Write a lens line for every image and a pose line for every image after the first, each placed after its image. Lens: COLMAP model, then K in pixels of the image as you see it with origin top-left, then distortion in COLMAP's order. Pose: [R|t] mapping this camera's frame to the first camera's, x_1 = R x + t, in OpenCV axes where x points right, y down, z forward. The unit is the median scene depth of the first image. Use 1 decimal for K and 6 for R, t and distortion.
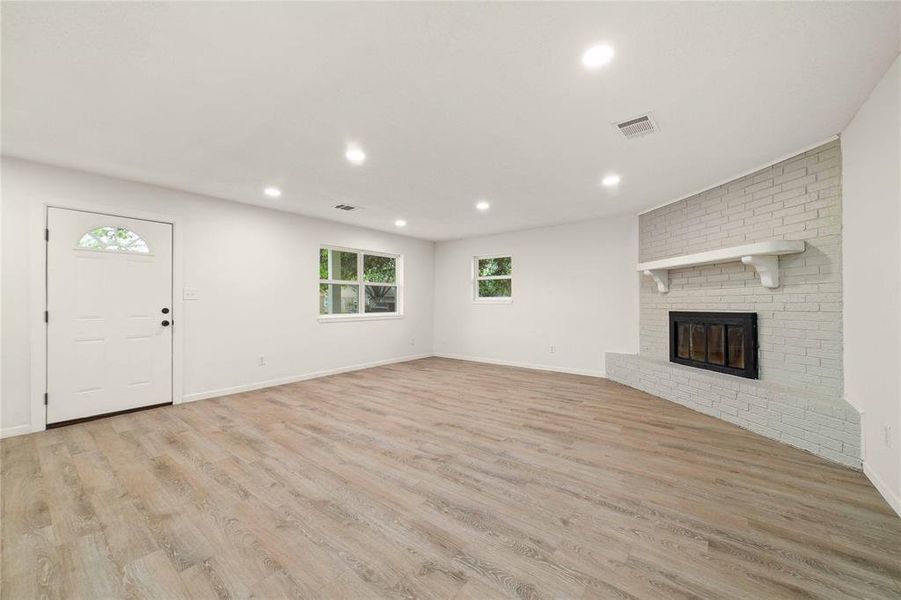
lens RADIAL K [[338.0, 0, 451.4], [0, 338.0, 300.6], [0, 0, 1]] dist [-0.003356, 0.000610]
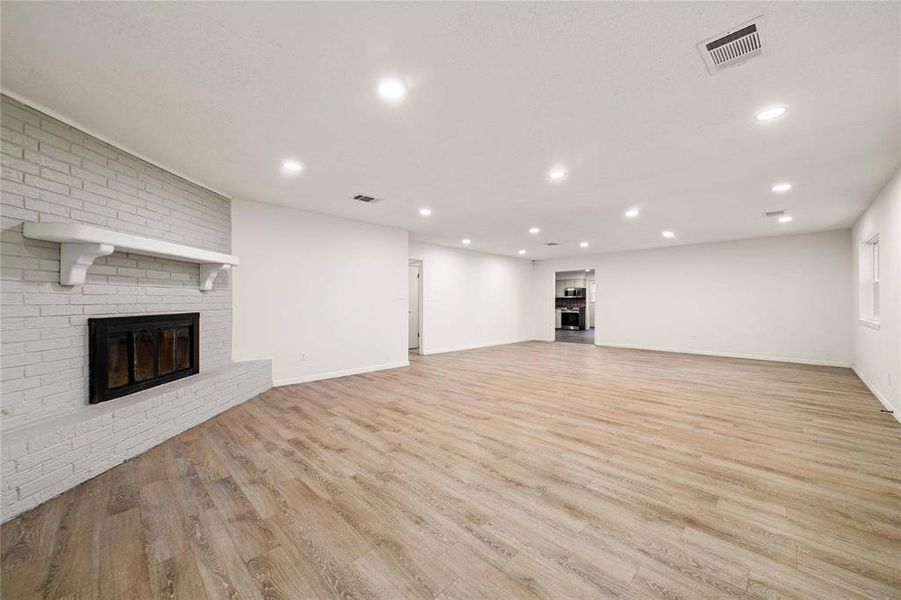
lens RADIAL K [[338.0, 0, 452.6], [0, 338.0, 302.0], [0, 0, 1]] dist [-0.003356, 0.000610]
pose [[-0.993176, 0.005006, 0.116514, -0.047588], [0.004202, 0.999966, -0.007144, 0.010843], [-0.116545, -0.006605, -0.993163, 1.702708]]
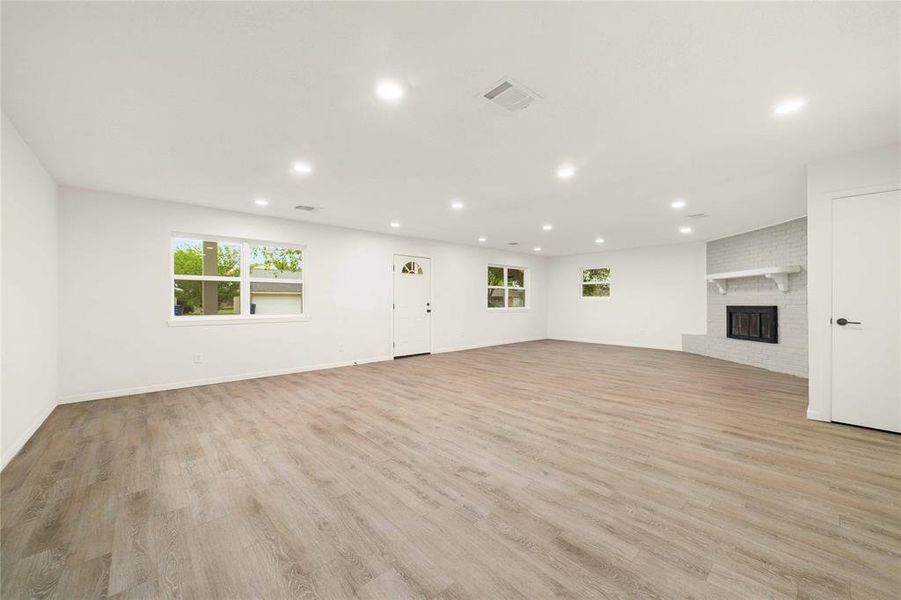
lens RADIAL K [[338.0, 0, 454.9], [0, 338.0, 301.3], [0, 0, 1]] dist [-0.003356, 0.000610]
pose [[0.985731, 0.000941, -0.168327, -0.379849], [-0.000091, 0.999987, 0.005057, 0.003600], [0.168329, -0.004969, 0.985718, -0.857817]]
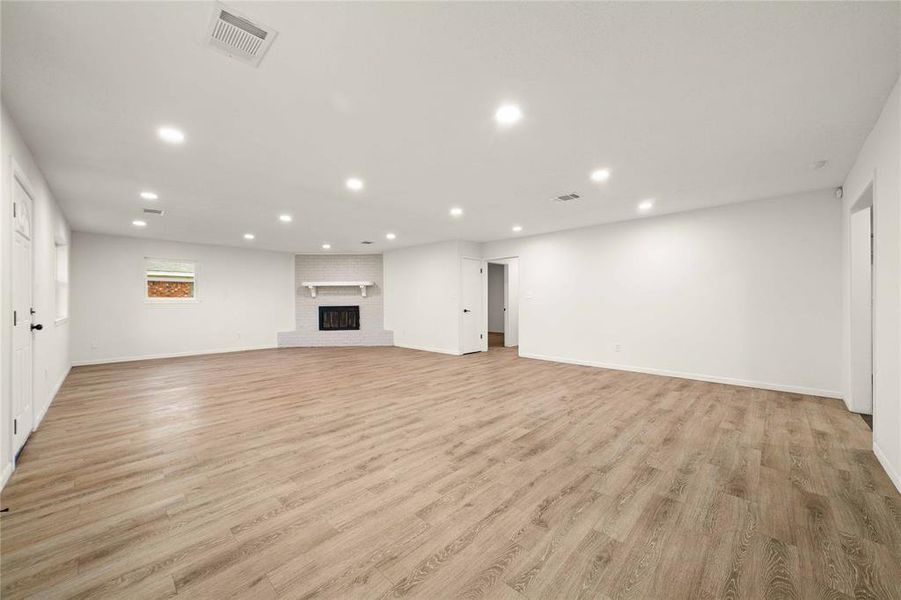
lens RADIAL K [[338.0, 0, 449.5], [0, 338.0, 300.5], [0, 0, 1]] dist [-0.003356, 0.000610]
pose [[0.115416, 0.006346, 0.993297, -1.516801], [-0.000699, 0.999980, -0.006307, 0.008937], [-0.993317, 0.000034, 0.115418, -0.048460]]
